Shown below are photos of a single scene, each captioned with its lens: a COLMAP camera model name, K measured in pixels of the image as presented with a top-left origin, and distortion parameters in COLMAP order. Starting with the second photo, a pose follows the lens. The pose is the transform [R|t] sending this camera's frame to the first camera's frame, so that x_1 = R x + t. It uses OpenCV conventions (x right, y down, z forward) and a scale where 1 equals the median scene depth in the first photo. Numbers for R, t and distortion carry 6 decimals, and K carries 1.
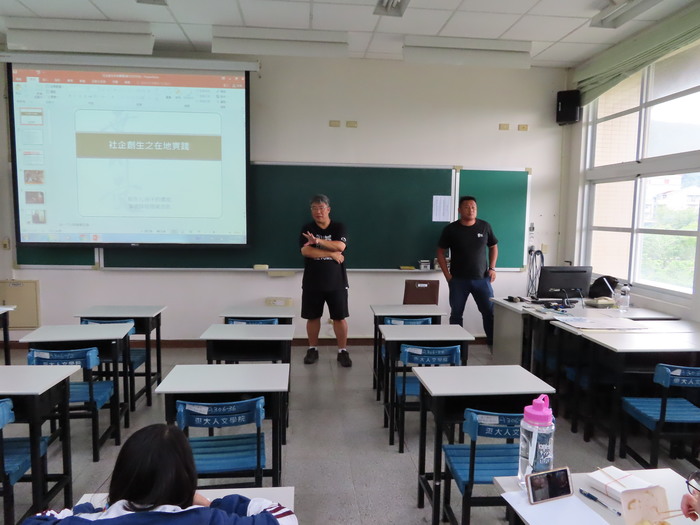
lens RADIAL K [[498.6, 0, 350.6], [0, 498.6, 262.7], [0, 0, 1]] dist [-0.011005, 0.007270]
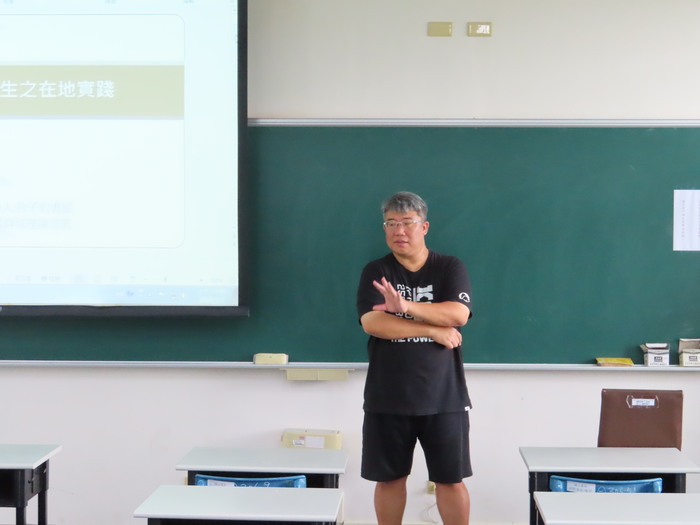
lens RADIAL K [[1245.1, 0, 354.6], [0, 1245.1, 256.9], [0, 0, 1]] dist [-0.000288, 0.000000]
pose [[0.993453, -0.007996, -0.113963, 0.019162], [-0.000650, 0.997136, -0.075632, 0.002060], [0.114242, 0.075211, 0.990602, -0.081144]]
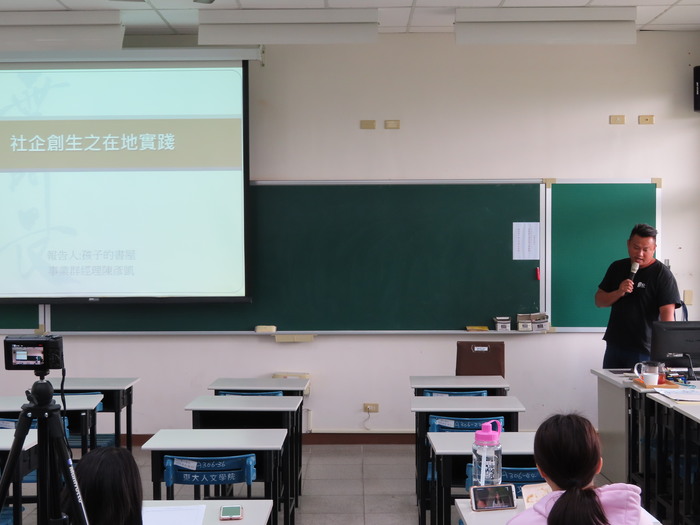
lens RADIAL K [[934.3, 0, 347.6], [0, 934.3, 264.0], [0, 0, 1]] dist [0.014375, 0.000000]
pose [[0.994146, -0.017472, -0.106624, 0.087066], [0.009169, 0.996921, -0.077873, 0.023429], [0.107657, 0.076439, 0.991245, -0.338861]]
